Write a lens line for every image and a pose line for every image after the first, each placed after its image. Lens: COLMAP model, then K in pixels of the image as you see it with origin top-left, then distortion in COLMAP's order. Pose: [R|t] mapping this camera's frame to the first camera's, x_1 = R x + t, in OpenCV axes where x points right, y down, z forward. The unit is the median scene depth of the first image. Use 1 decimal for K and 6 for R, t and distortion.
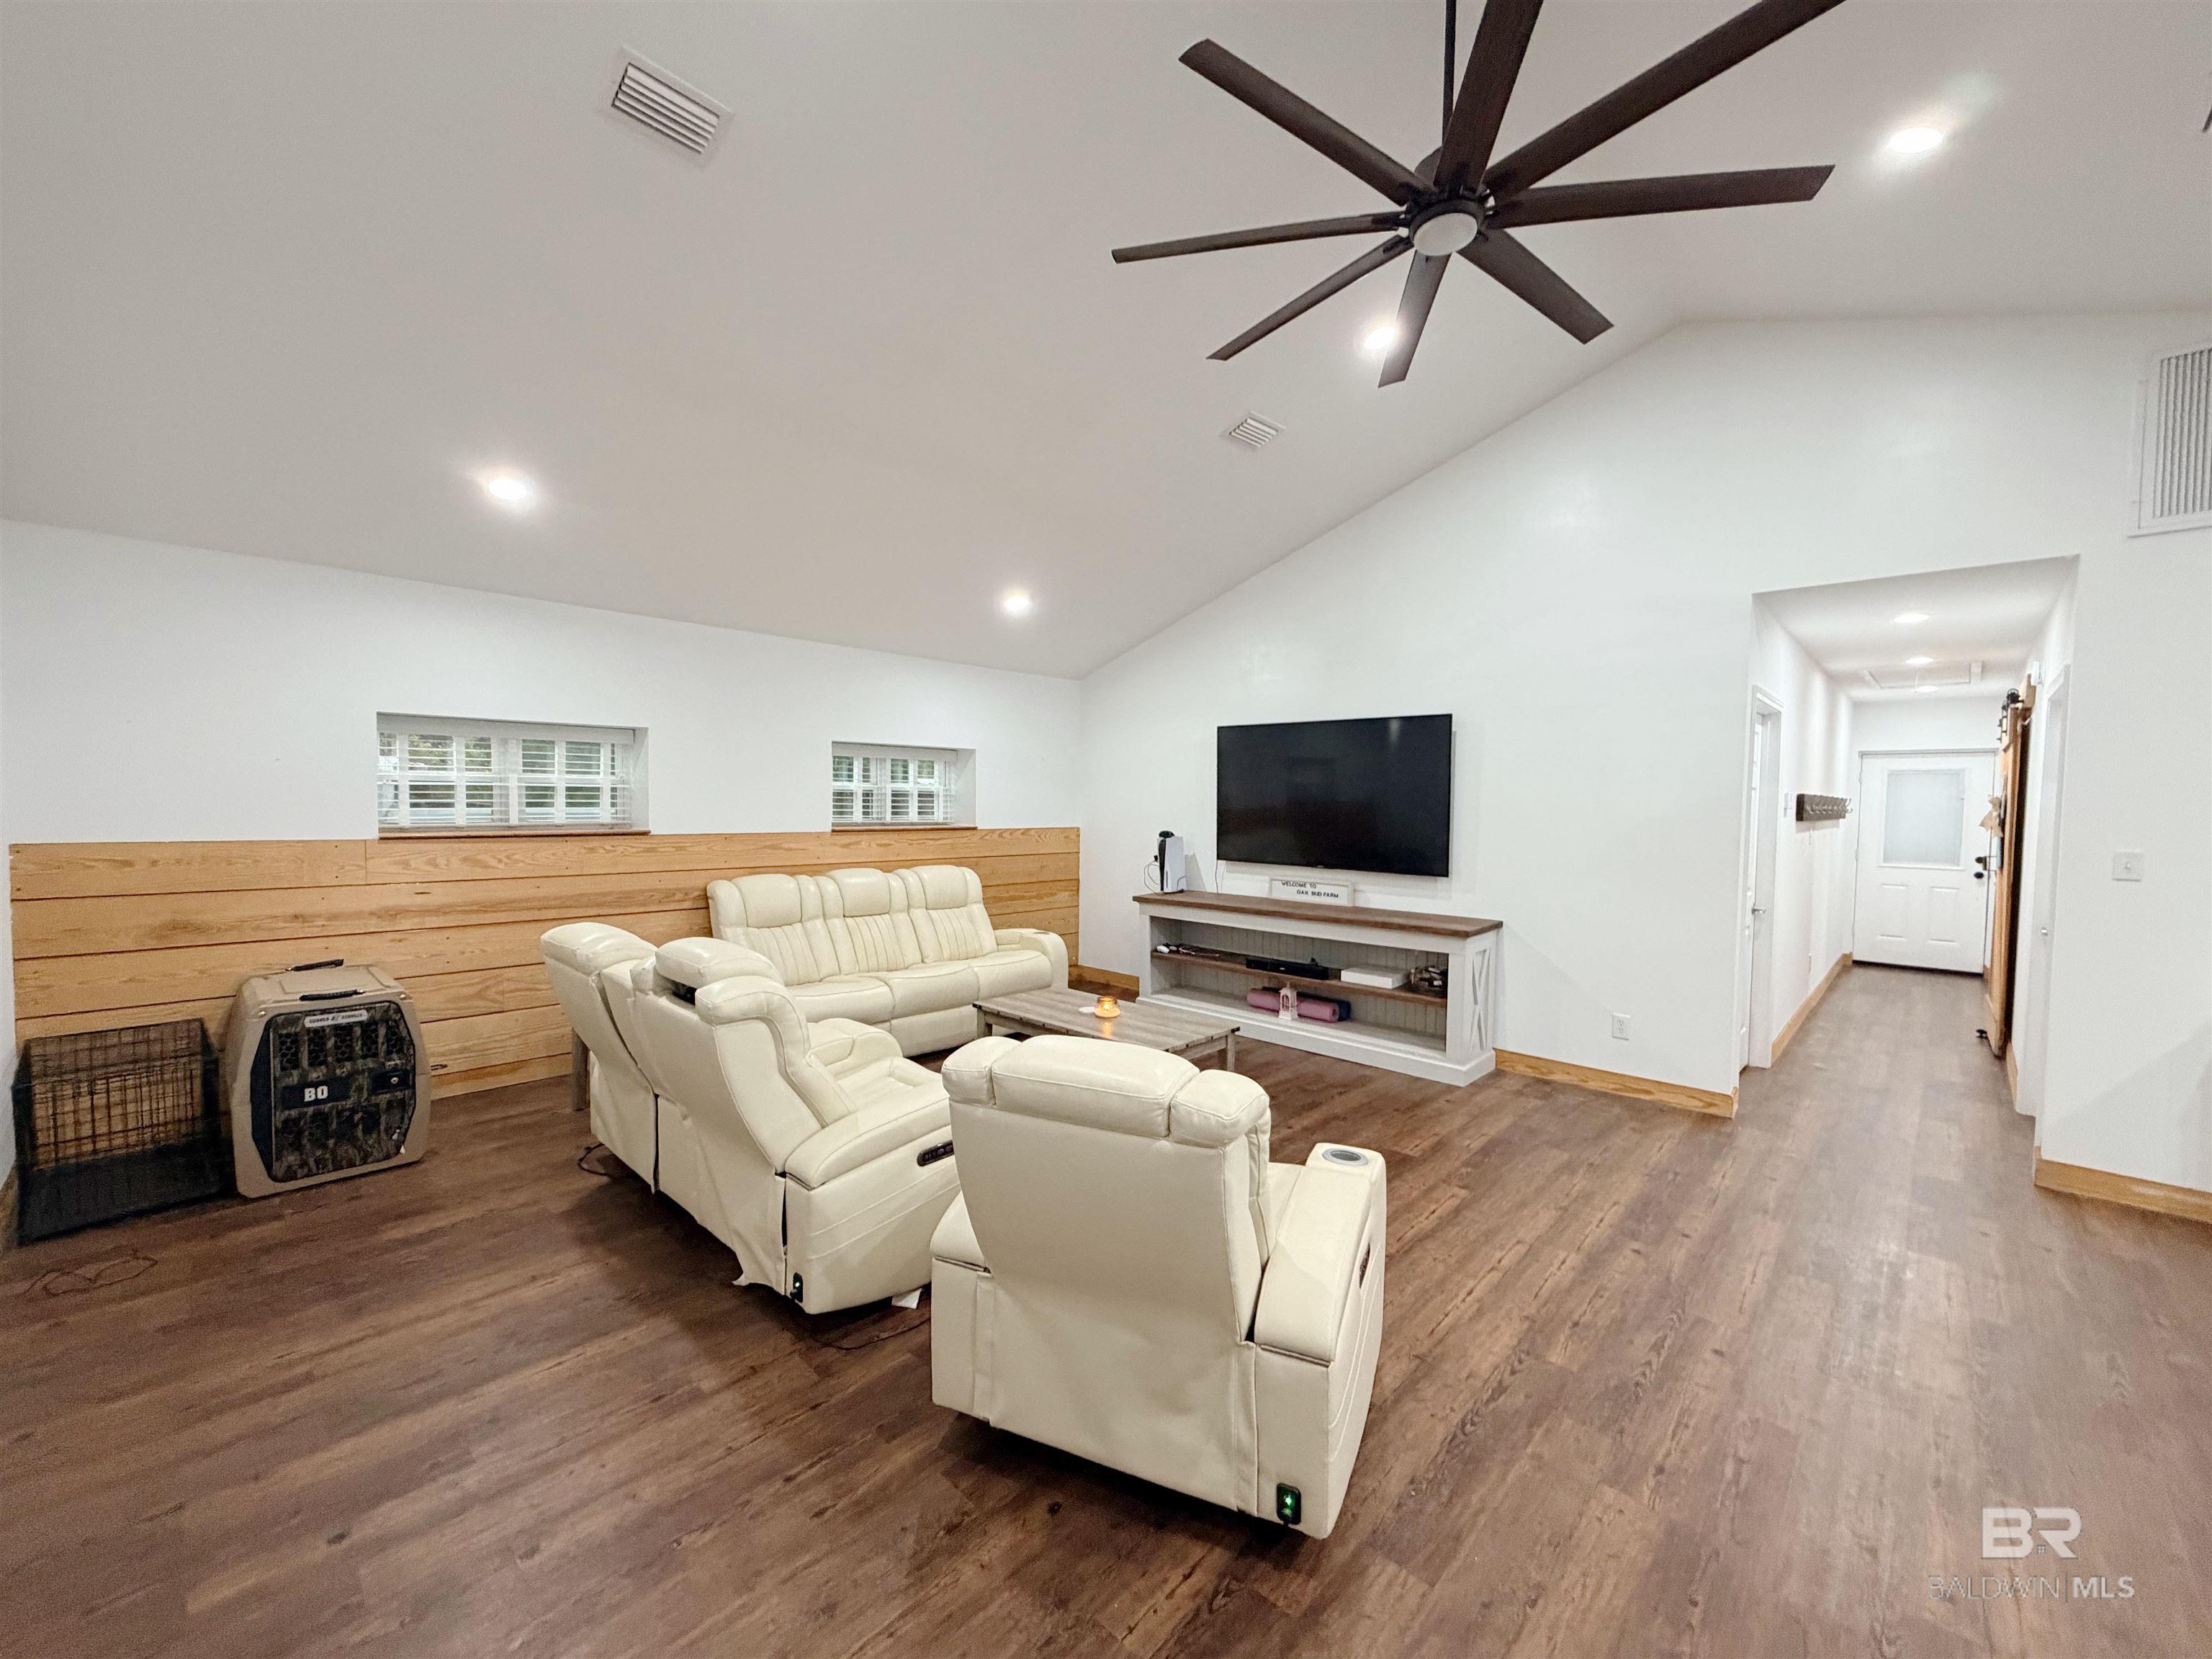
lens RADIAL K [[877.6, 0, 1091.6], [0, 877.6, 838.2], [0, 0, 1]] dist [0.002317, -0.000669]
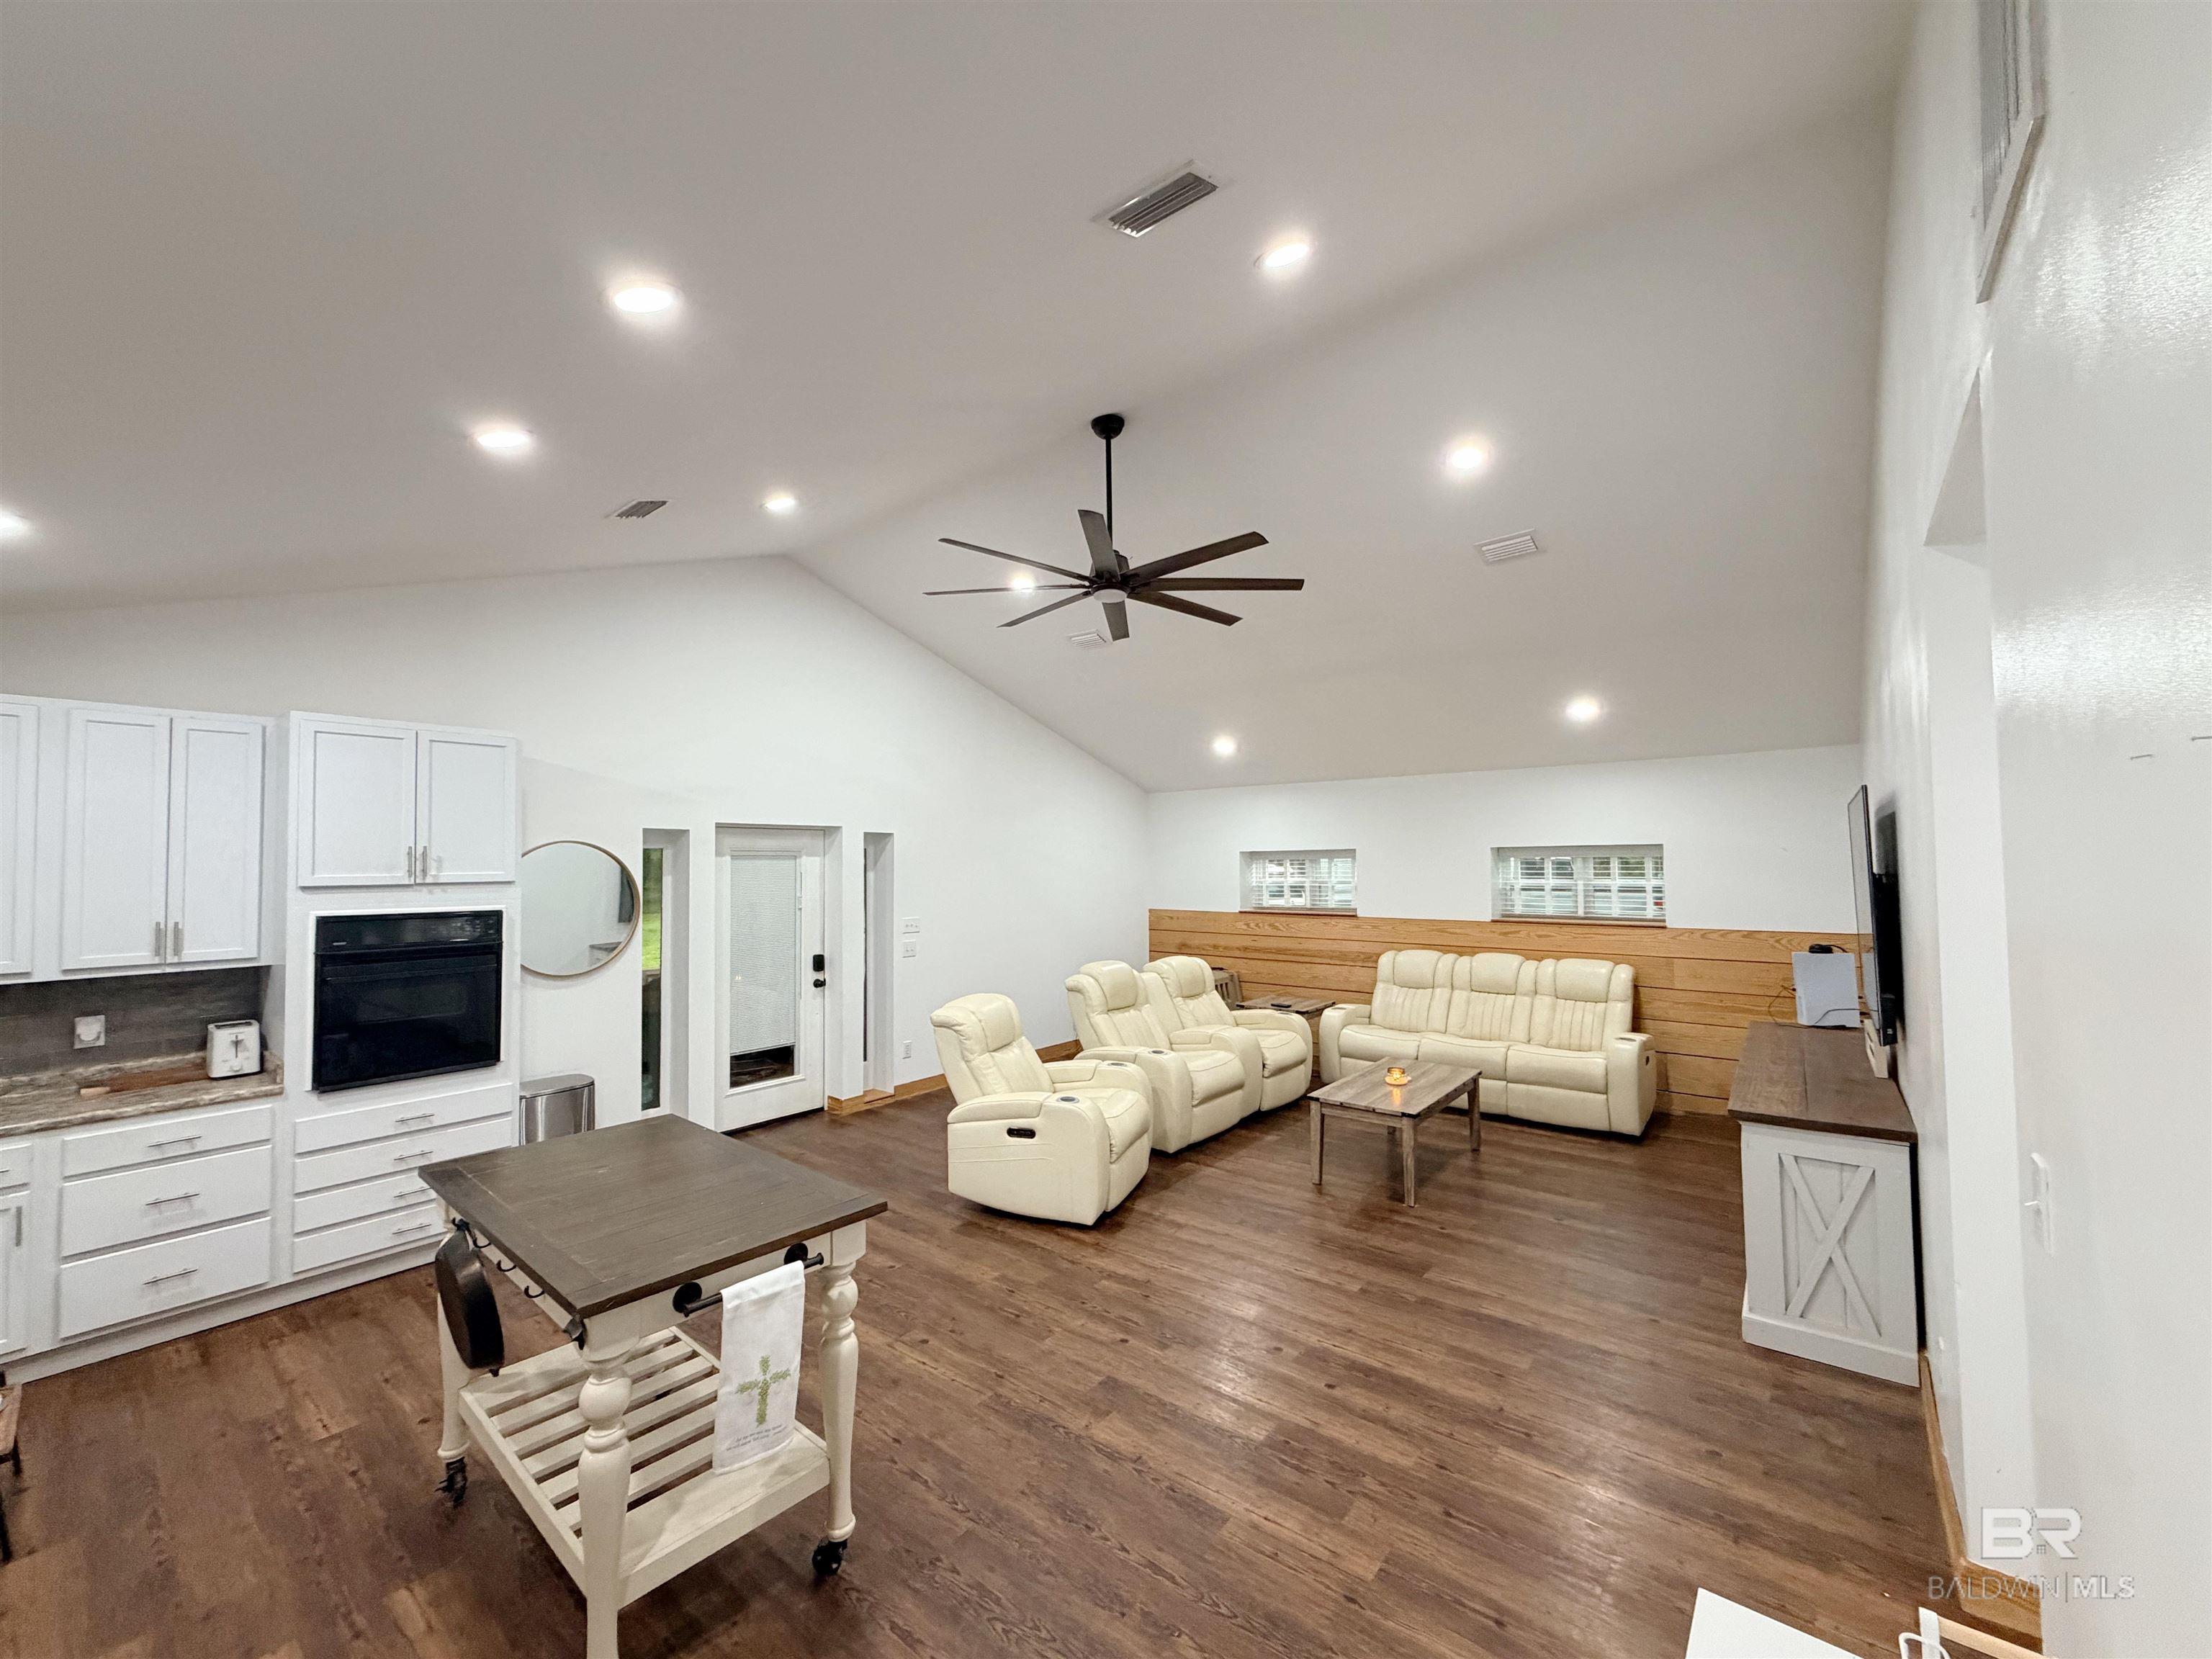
lens RADIAL K [[877.6, 0, 1096.4], [0, 877.6, 827.6], [0, 0, 1]] dist [0.002317, -0.000669]
pose [[0.085314, -0.054353, -0.994870, 1.058258], [-0.034520, 0.997750, -0.057471, -0.058161], [0.995756, 0.039246, 0.083246, 0.414847]]
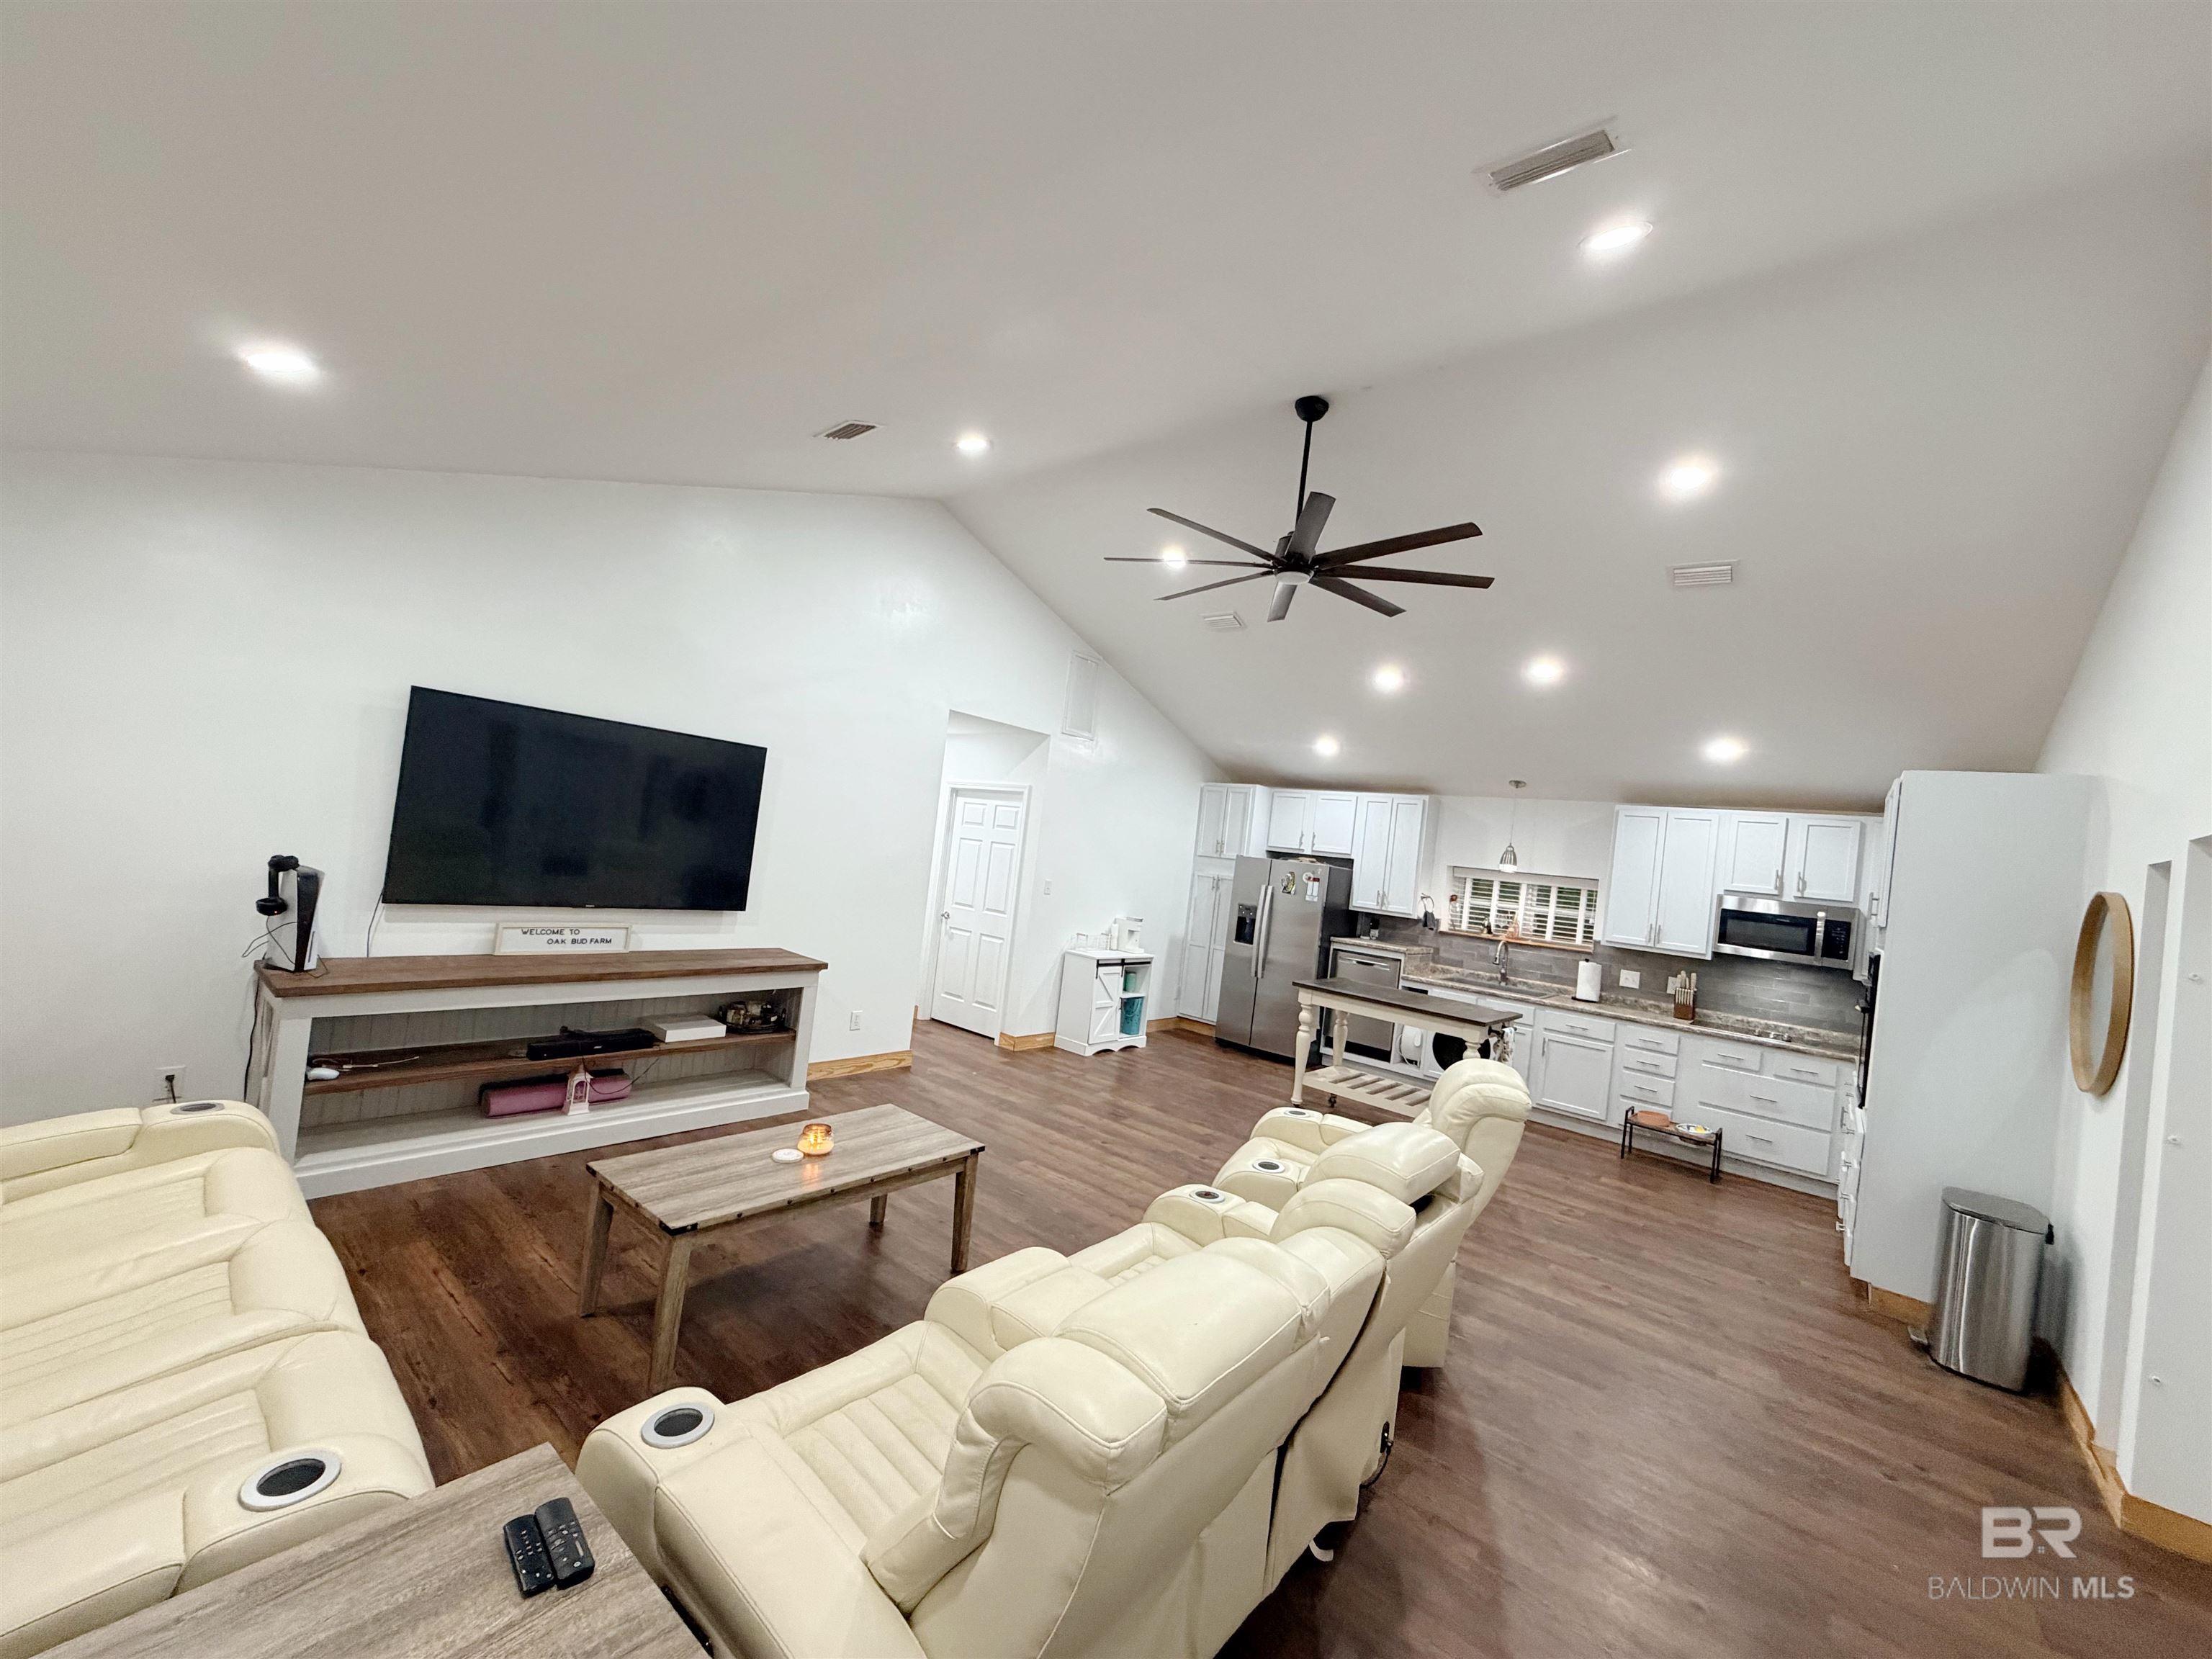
lens RADIAL K [[877.6, 0, 1105.7], [0, 877.6, 832.8], [0, 0, 1]] dist [0.002317, -0.000669]
pose [[-0.071215, -0.002267, 0.997458, -0.651970], [-0.066896, 0.997757, -0.002509, -0.072293], [-0.995215, -0.066905, -0.071207, 0.717509]]
